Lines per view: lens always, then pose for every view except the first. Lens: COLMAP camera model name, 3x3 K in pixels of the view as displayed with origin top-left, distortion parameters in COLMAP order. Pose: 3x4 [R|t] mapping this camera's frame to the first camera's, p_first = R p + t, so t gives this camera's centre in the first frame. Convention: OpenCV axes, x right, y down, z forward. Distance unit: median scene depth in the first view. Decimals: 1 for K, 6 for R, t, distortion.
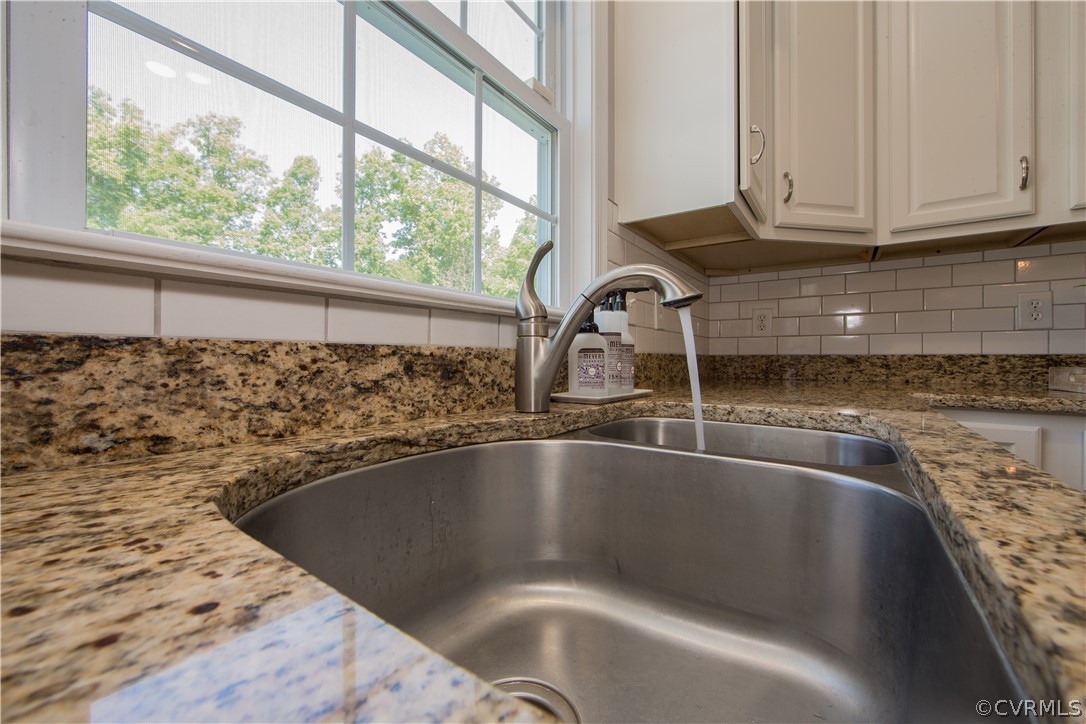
lens RADIAL K [[425.2, 0, 543.6], [0, 425.2, 360.4], [0, 0, 1]] dist [-0.006743, 0.000170]
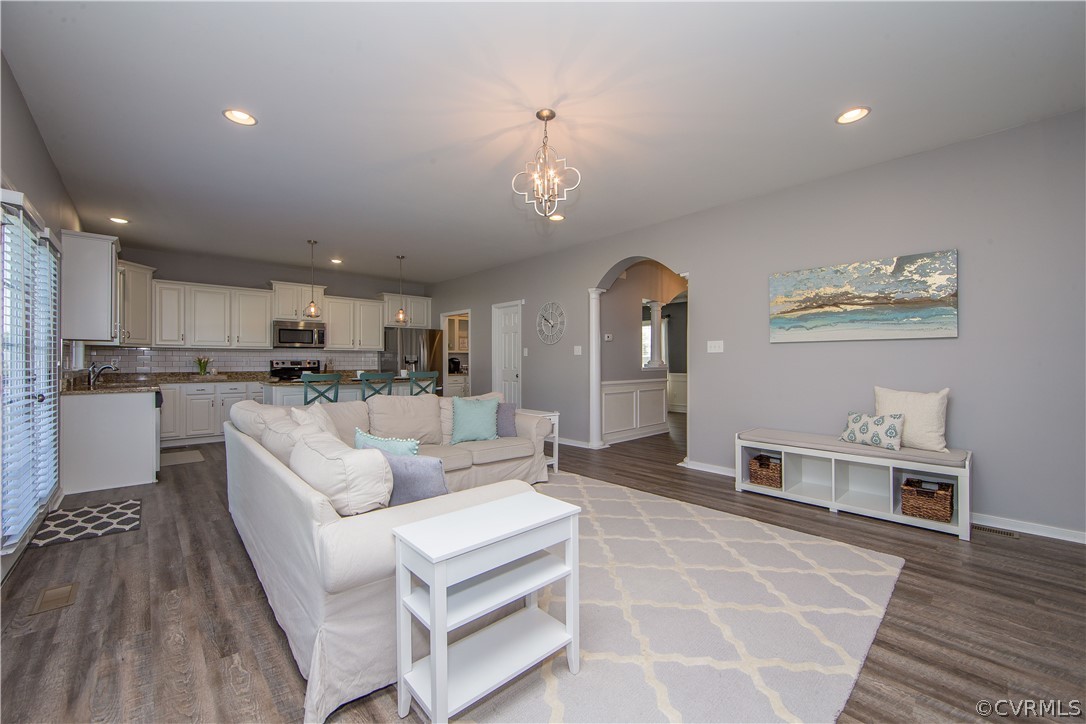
lens RADIAL K [[425.2, 0, 543.6], [0, 425.2, 360.4], [0, 0, 1]] dist [-0.006743, 0.000170]
pose [[0.198033, 0.001281, 0.980194, -2.760545], [0.005935, 0.999979, -0.002506, -0.113600], [-0.980177, 0.006313, 0.198021, -3.929763]]
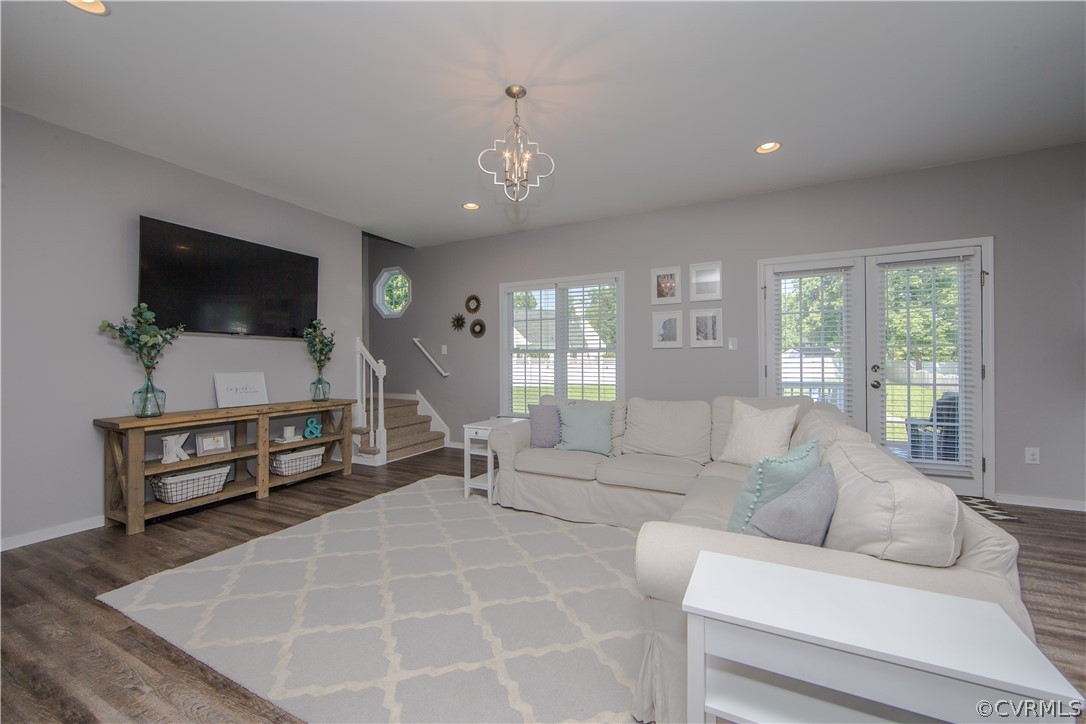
lens RADIAL K [[431.8, 0, 543.0], [0, 431.8, 362.0], [0, 0, 1]] dist [-0.010511, 0.000314]
pose [[0.154995, 0.000302, -0.987915, 1.277492], [0.002669, 0.999996, 0.000725, -0.105429], [0.987912, -0.002749, 0.154994, -3.715701]]
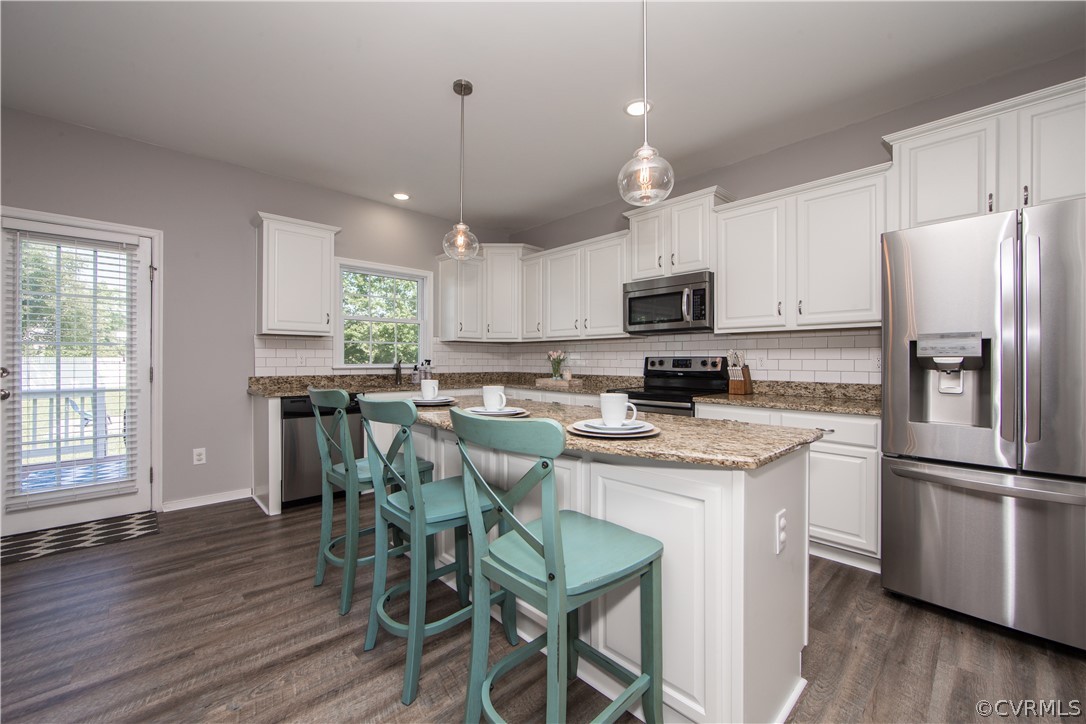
lens RADIAL K [[431.8, 0, 543.0], [0, 431.8, 362.0], [0, 0, 1]] dist [-0.010511, 0.000314]
pose [[0.981011, 0.003564, -0.193918, 1.758414], [-0.003774, 0.999993, -0.000713, -0.112662], [0.193914, 0.001432, 0.981018, -2.577842]]
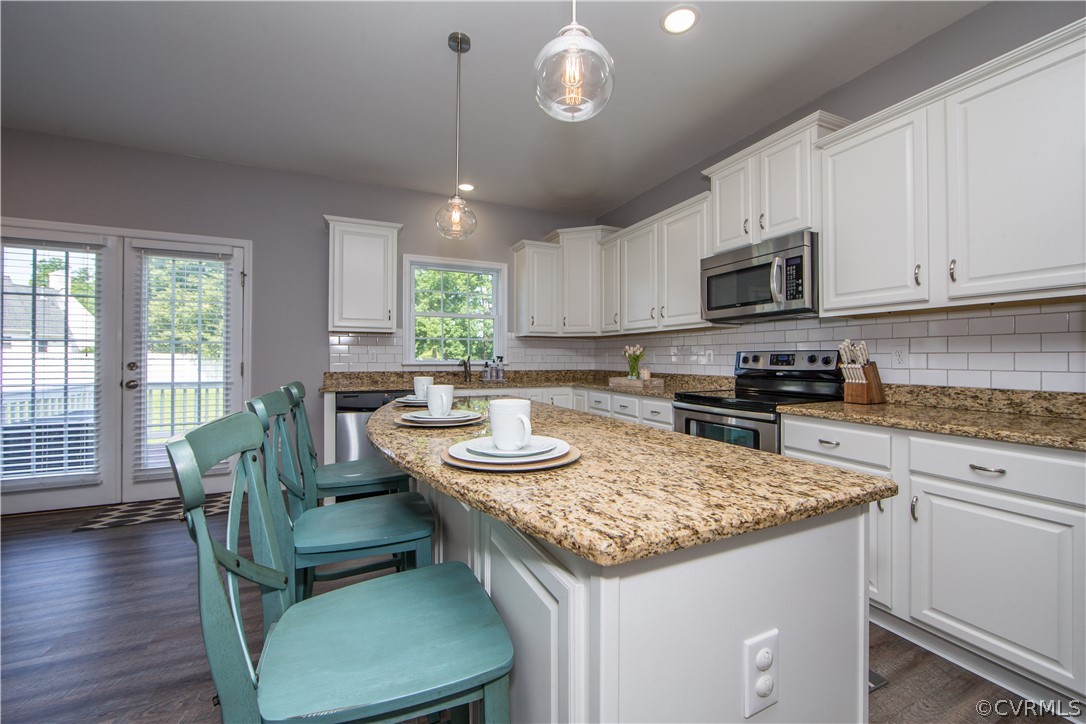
lens RADIAL K [[435.9, 0, 549.6], [0, 435.9, 356.4], [0, 0, 1]] dist [-0.008734, 0.000449]
pose [[0.867474, -0.000299, -0.497482, 2.178809], [-0.004470, 0.999955, -0.008394, -0.101492], [0.497462, 0.009505, 0.867434, -2.042712]]
